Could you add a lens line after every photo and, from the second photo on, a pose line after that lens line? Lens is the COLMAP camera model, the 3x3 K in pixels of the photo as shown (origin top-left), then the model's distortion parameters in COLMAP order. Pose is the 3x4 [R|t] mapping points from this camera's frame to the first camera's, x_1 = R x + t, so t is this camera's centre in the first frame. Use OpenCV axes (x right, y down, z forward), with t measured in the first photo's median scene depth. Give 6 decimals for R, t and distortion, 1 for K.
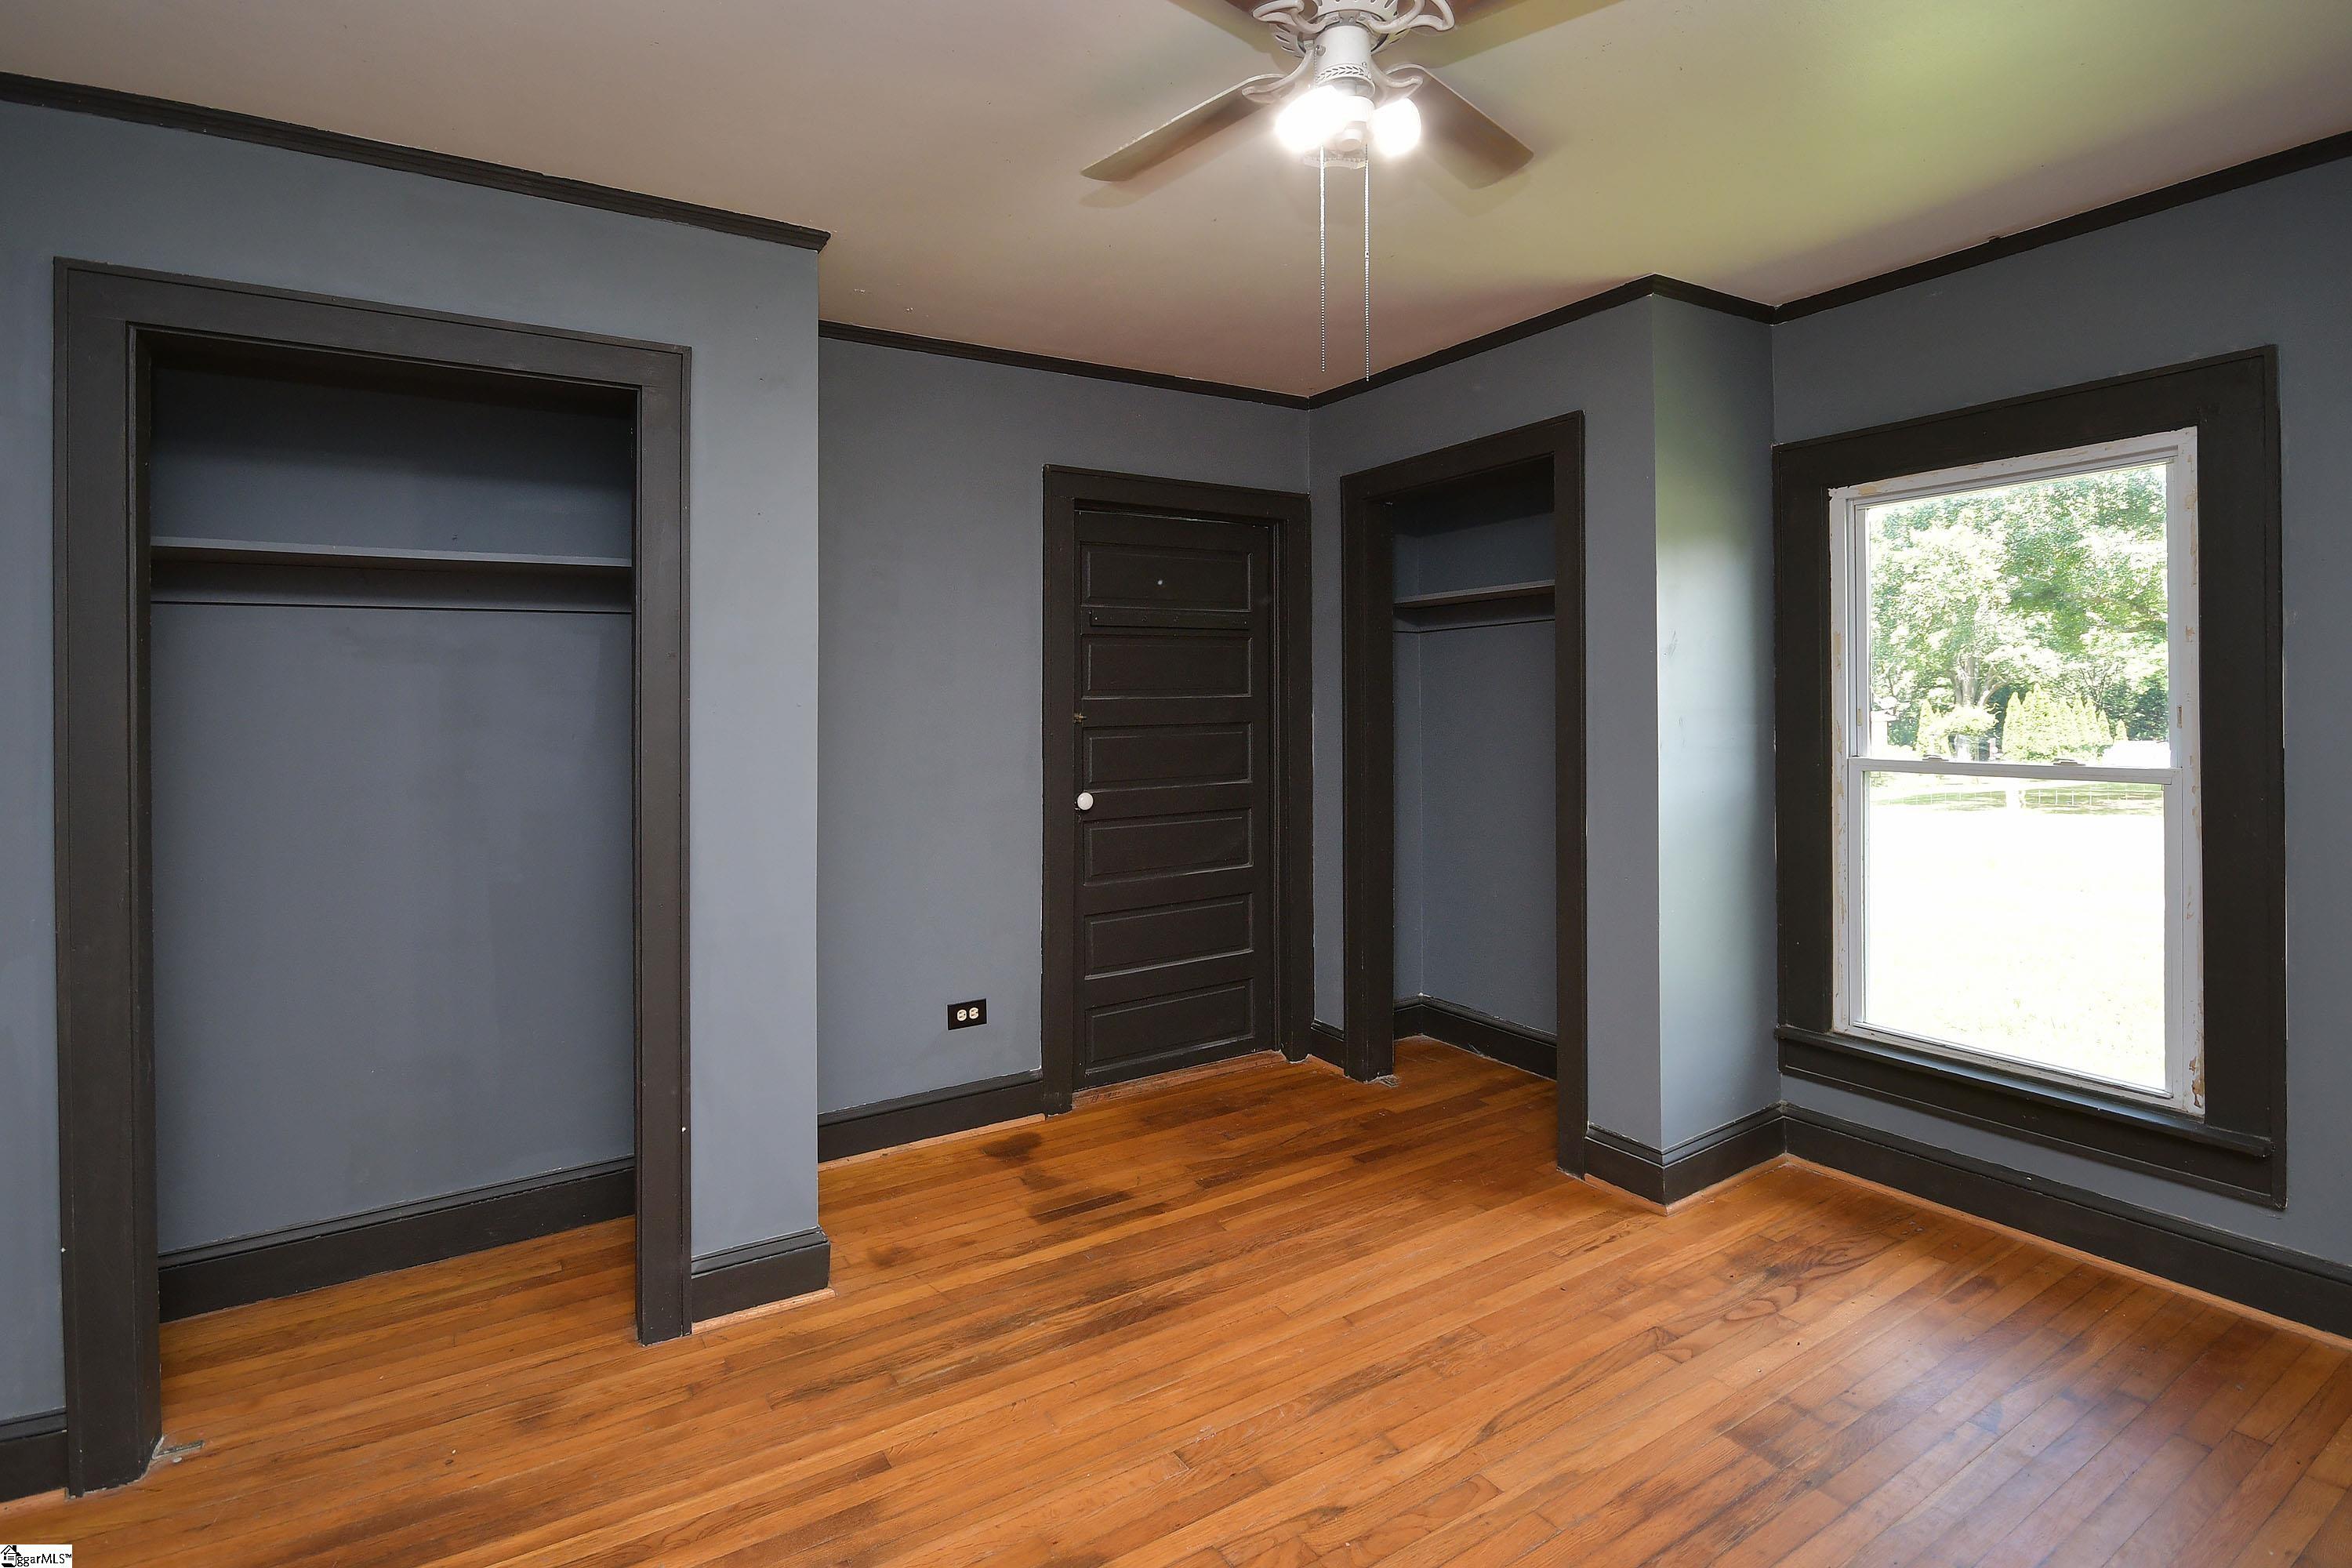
lens RADIAL K [[1096.1, 0, 1178.6], [0, 1096.1, 723.9], [0, 0, 1]] dist [-0.000932, -0.000624]
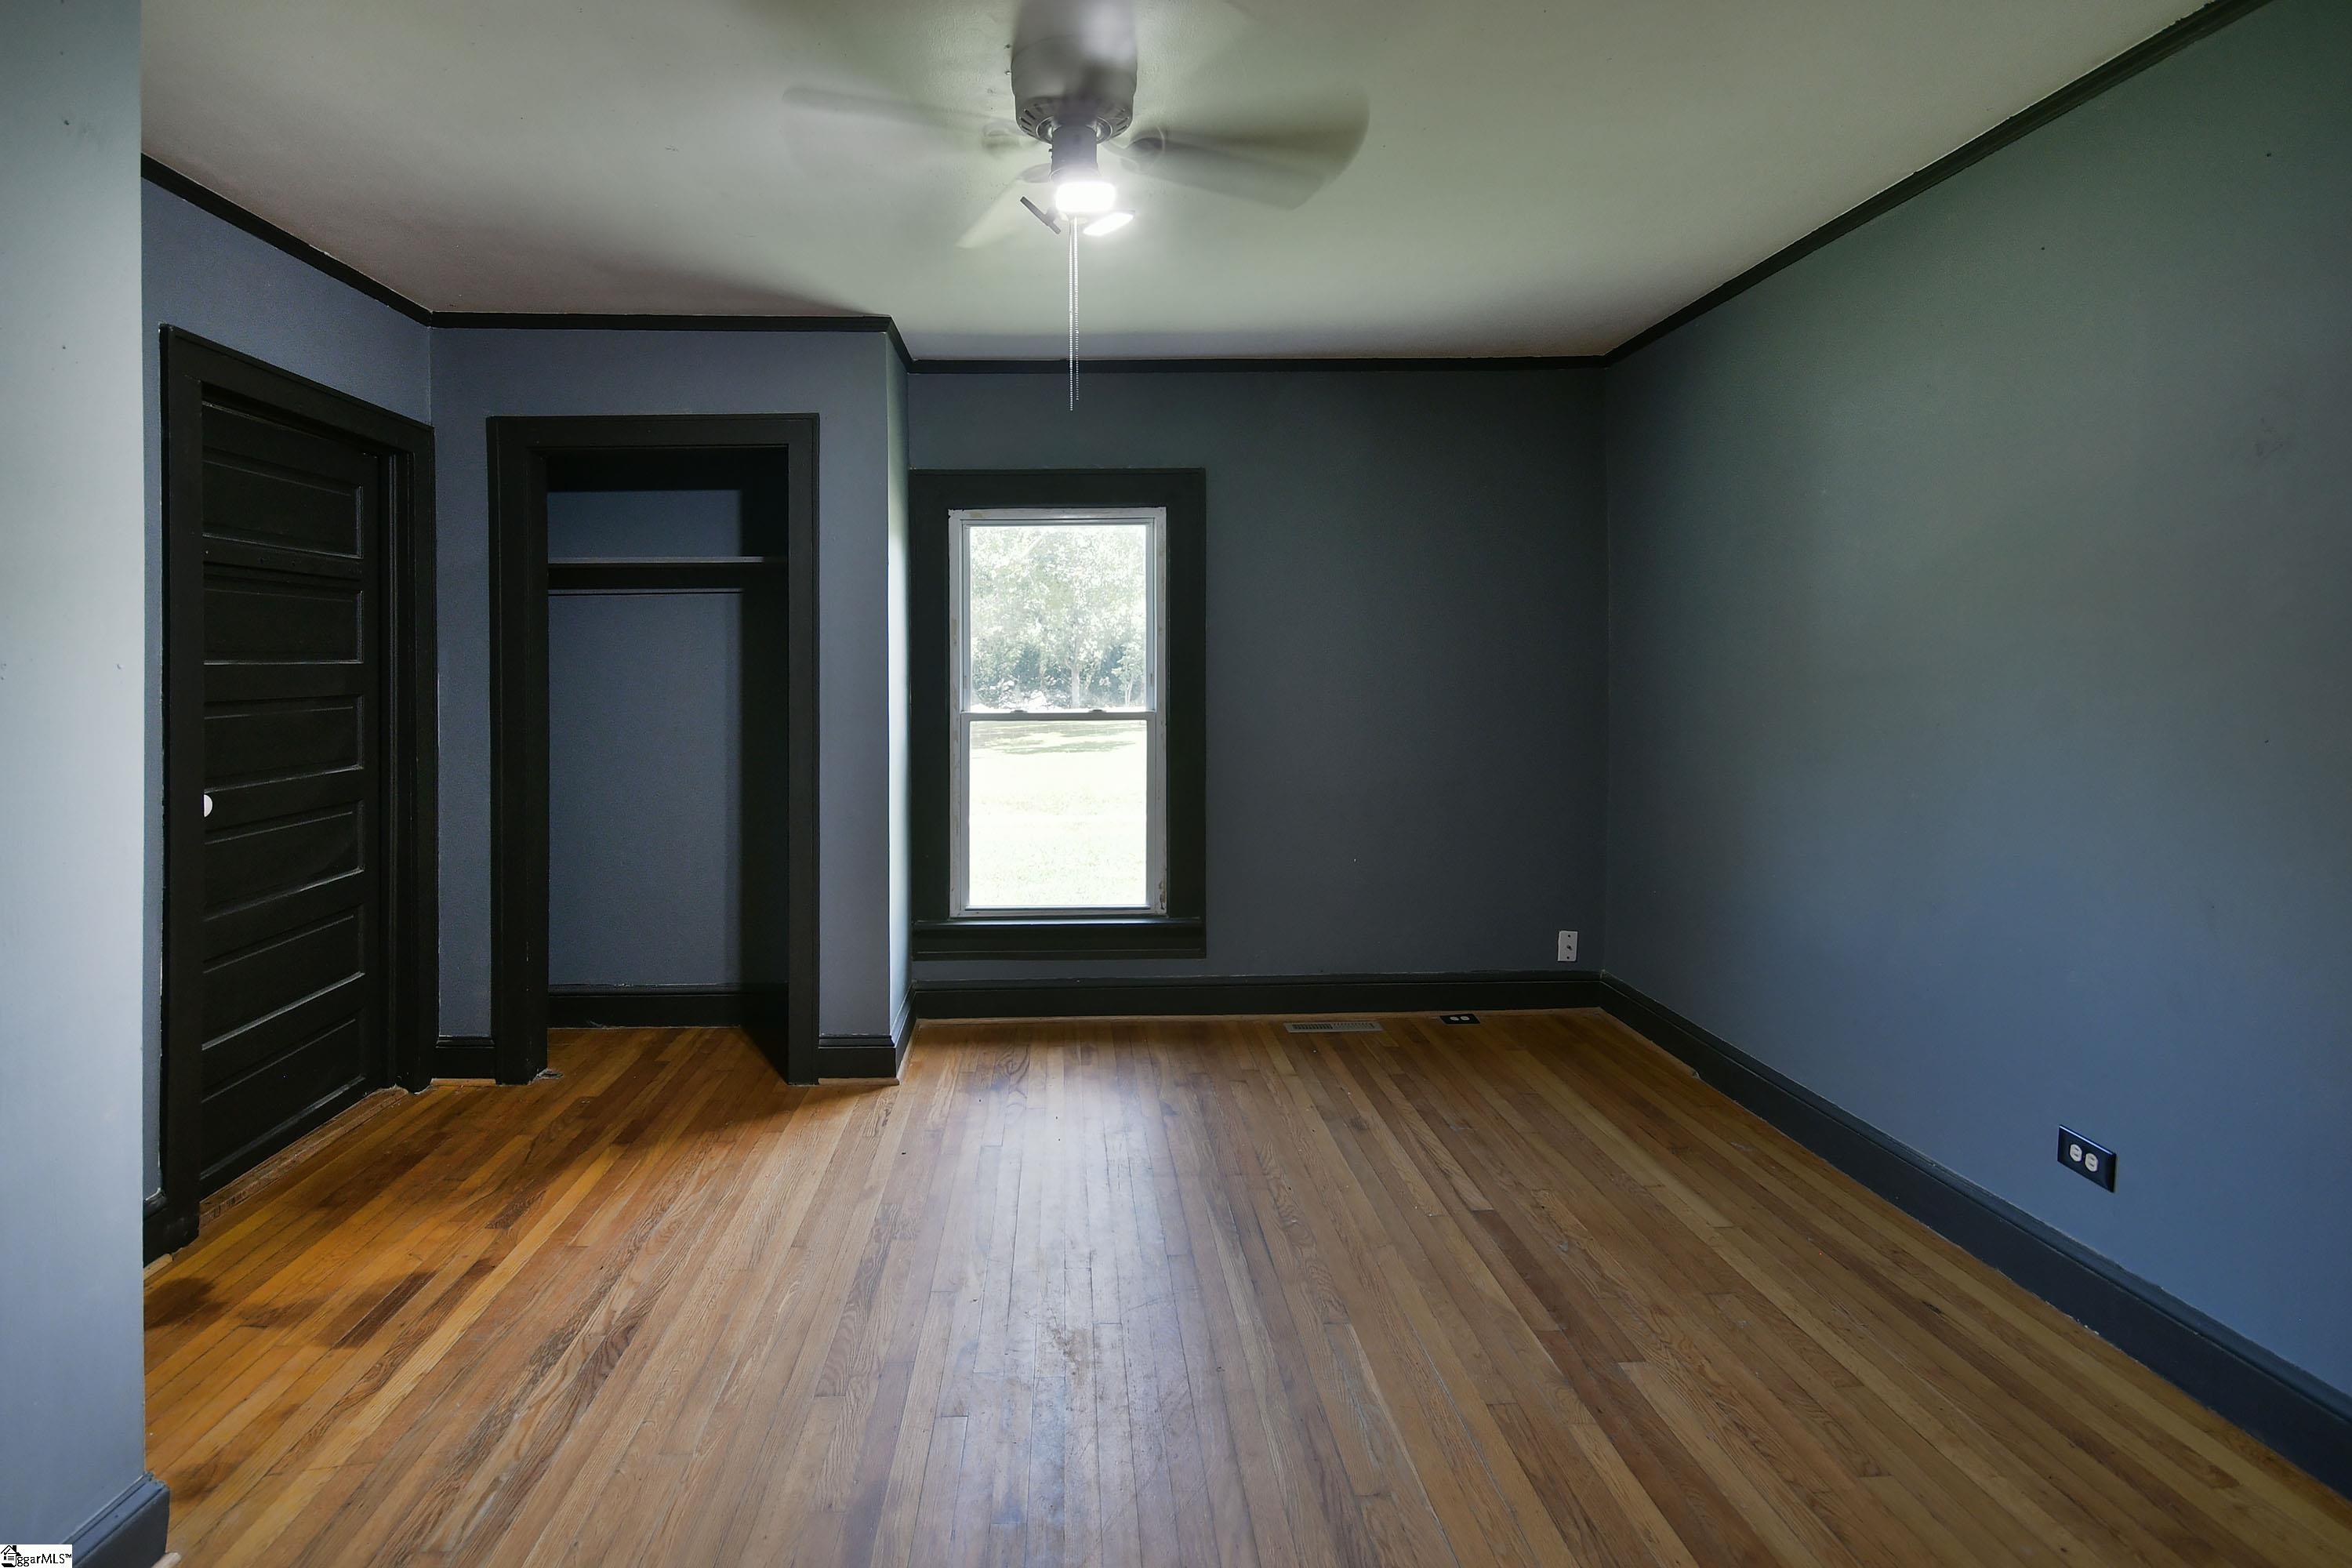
lens RADIAL K [[1018.5, 0, 1175.9], [0, 1018.5, 731.8], [0, 0, 1]] dist [0.000615, -0.000045]
pose [[0.540674, -0.048138, 0.839854, -0.334110], [0.015491, 0.998762, 0.047274, -0.000523], [-0.841090, -0.012550, 0.540750, 0.113312]]
